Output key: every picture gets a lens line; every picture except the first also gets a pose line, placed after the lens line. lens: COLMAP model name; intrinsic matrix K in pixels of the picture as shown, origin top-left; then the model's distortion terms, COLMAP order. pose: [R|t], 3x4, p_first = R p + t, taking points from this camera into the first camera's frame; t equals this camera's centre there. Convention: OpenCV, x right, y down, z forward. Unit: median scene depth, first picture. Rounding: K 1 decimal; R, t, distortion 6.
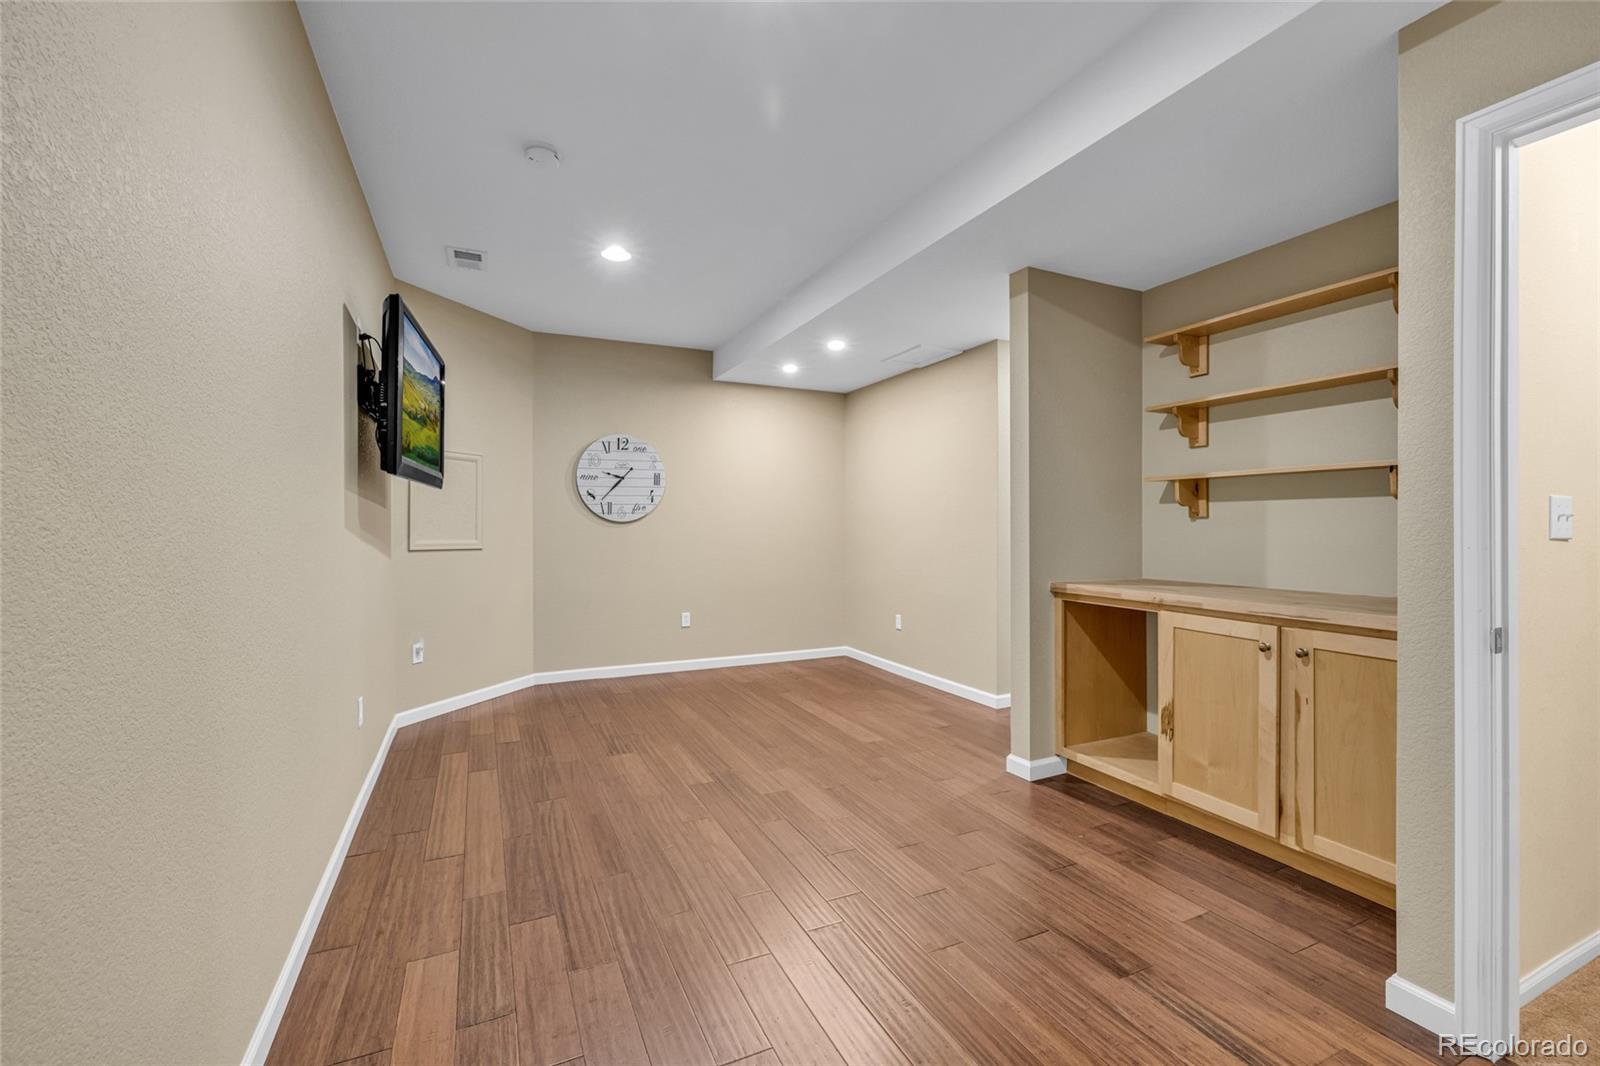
lens RADIAL K [[669.7, 0, 795.7], [0, 669.7, 523.5], [0, 0, 1]] dist [0.001083, 0.000126]
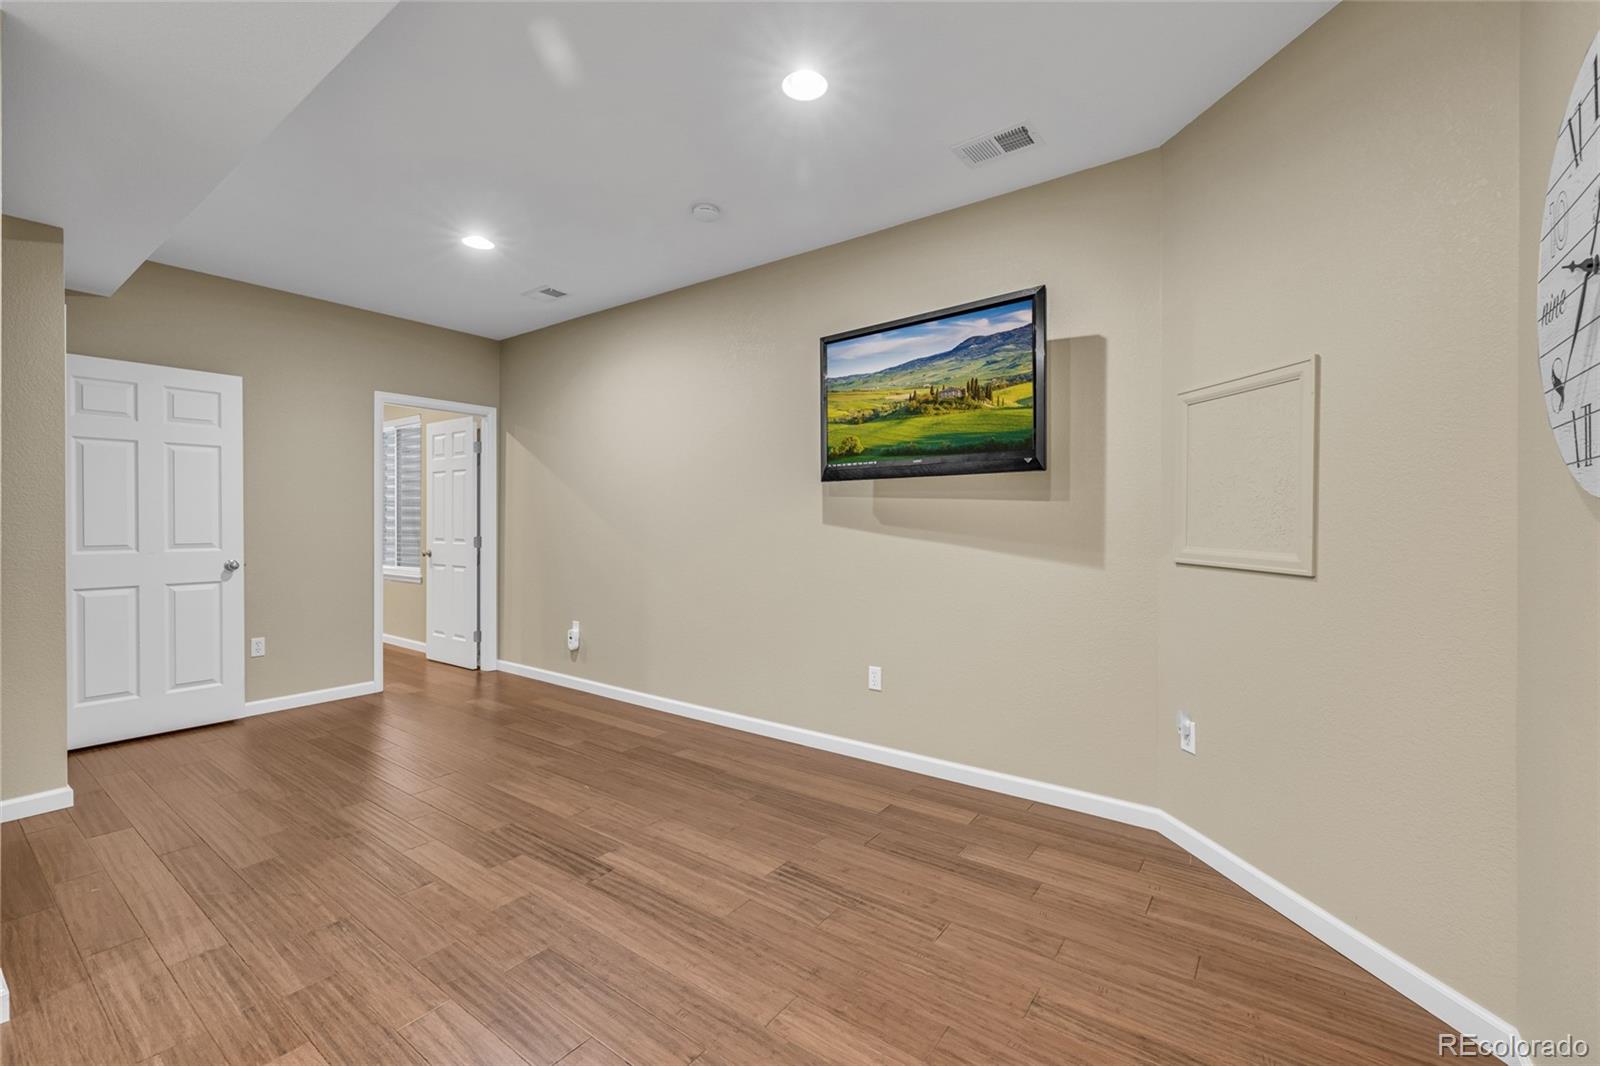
lens RADIAL K [[669.7, 0, 795.7], [0, 669.7, 523.5], [0, 0, 1]] dist [0.001083, 0.000126]
pose [[-0.878237, -0.000224, -0.478225, 0.046541], [-0.000795, 0.999999, 0.000991, 0.003012], [0.478225, 0.001251, -0.878237, 1.865870]]
